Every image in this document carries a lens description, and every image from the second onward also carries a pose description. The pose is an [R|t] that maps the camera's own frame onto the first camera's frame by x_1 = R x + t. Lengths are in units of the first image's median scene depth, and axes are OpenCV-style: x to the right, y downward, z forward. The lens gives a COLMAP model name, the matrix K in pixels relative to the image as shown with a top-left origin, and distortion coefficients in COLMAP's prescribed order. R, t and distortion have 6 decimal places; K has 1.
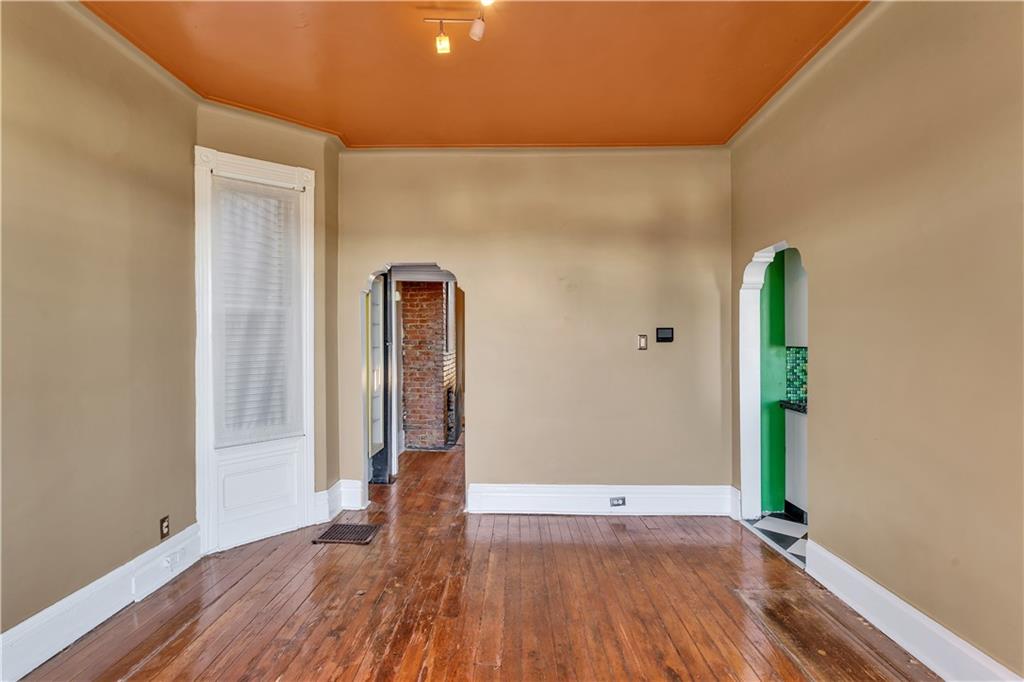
lens RADIAL K [[477.7, 0, 509.3], [0, 477.7, 340.0], [0, 0, 1]] dist [0.004905, 0.001750]
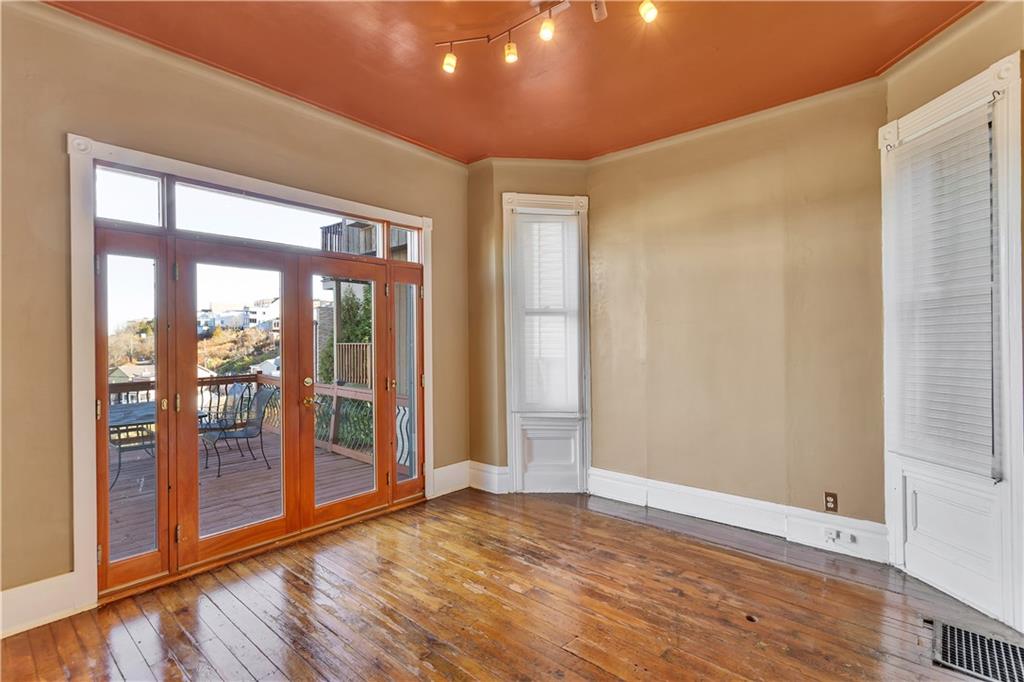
lens RADIAL K [[477.7, 0, 511.2], [0, 477.7, 344.4], [0, 0, 1]] dist [0.004905, 0.001750]
pose [[-0.668110, 0.005632, -0.744041, 0.588095], [0.022514, 0.999666, -0.012650, 0.018275], [0.743722, -0.025203, -0.668014, 1.156936]]
